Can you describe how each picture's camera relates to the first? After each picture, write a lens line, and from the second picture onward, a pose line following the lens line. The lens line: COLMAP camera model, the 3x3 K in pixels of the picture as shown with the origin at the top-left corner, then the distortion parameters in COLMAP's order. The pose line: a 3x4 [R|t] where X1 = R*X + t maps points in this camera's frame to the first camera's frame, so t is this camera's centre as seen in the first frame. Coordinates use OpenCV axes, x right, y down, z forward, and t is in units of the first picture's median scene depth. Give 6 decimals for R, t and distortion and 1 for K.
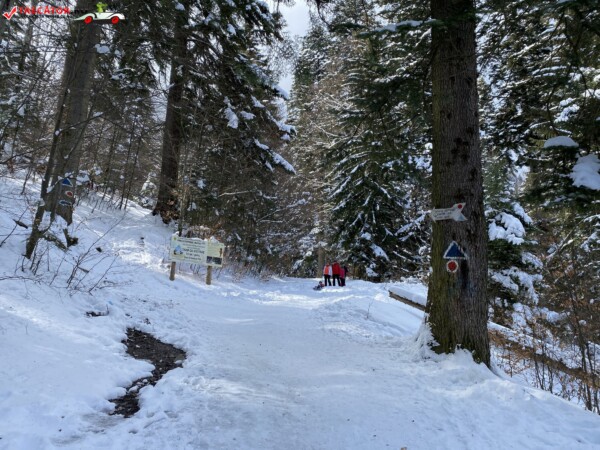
lens RADIAL K [[456.7, 0, 300.0], [0, 456.7, 225.0], [0, 0, 1]] dist [0.010366, -0.000129]
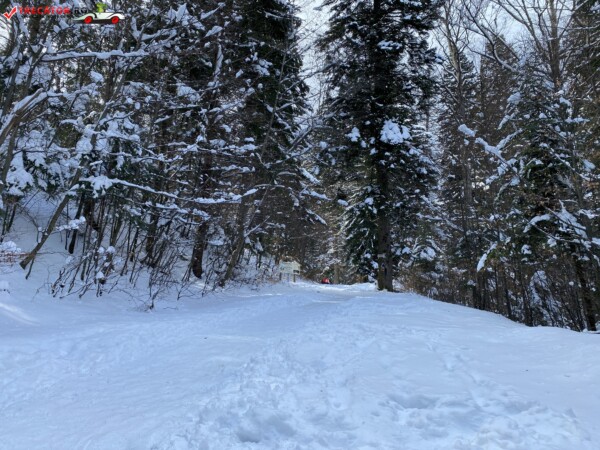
lens RADIAL K [[456.7, 0, 300.0], [0, 456.7, 225.0], [0, 0, 1]] dist [0.010366, -0.000129]
pose [[0.999274, -0.031372, -0.021632, -0.052218], [0.030582, 0.998887, -0.035923, -0.033402], [0.022734, 0.035235, 0.999120, -0.598773]]
